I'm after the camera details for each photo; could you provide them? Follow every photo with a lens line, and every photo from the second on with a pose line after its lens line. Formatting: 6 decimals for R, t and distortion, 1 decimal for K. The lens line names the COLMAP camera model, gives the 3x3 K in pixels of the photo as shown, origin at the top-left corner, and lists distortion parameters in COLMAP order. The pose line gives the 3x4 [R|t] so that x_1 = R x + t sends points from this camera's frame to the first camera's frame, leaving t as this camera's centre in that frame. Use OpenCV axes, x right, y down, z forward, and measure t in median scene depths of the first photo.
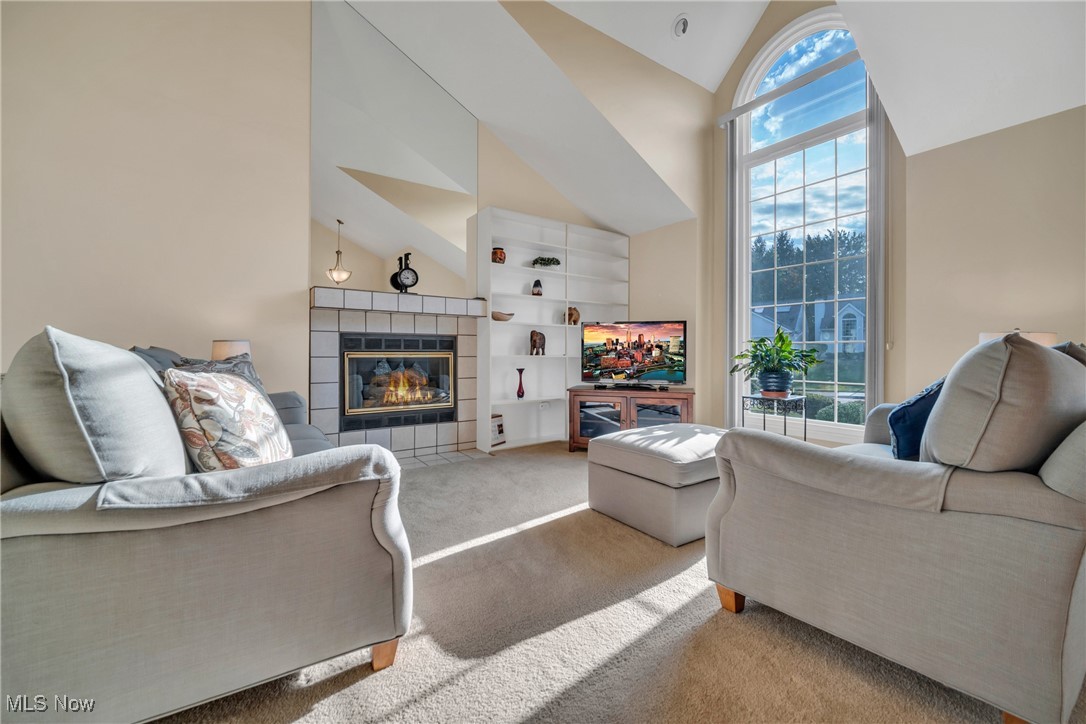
lens RADIAL K [[441.8, 0, 546.9], [0, 441.8, 357.3], [0, 0, 1]] dist [-0.001692, 0.000034]
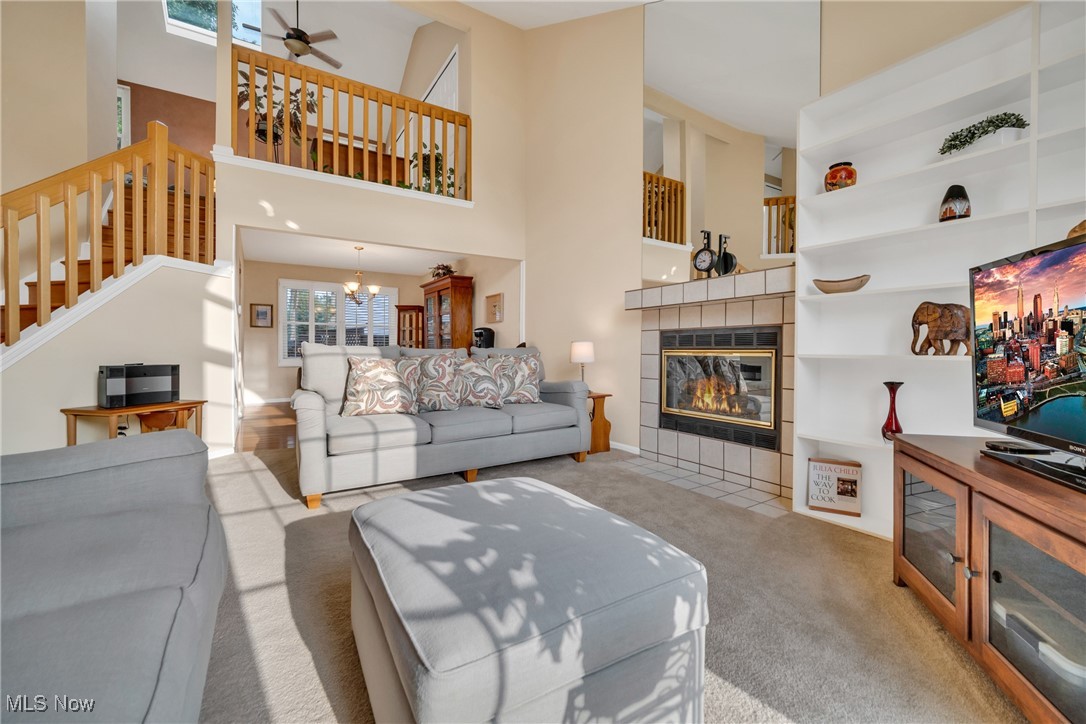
lens RADIAL K [[439.3, 0, 539.8], [0, 439.3, 355.4], [0, 0, 1]] dist [-0.000771, -0.000256]
pose [[-0.061215, 0.010932, -0.998065, 0.515383], [-0.008929, 0.999894, 0.011500, -0.007488], [0.998085, 0.009616, -0.061111, 0.714260]]
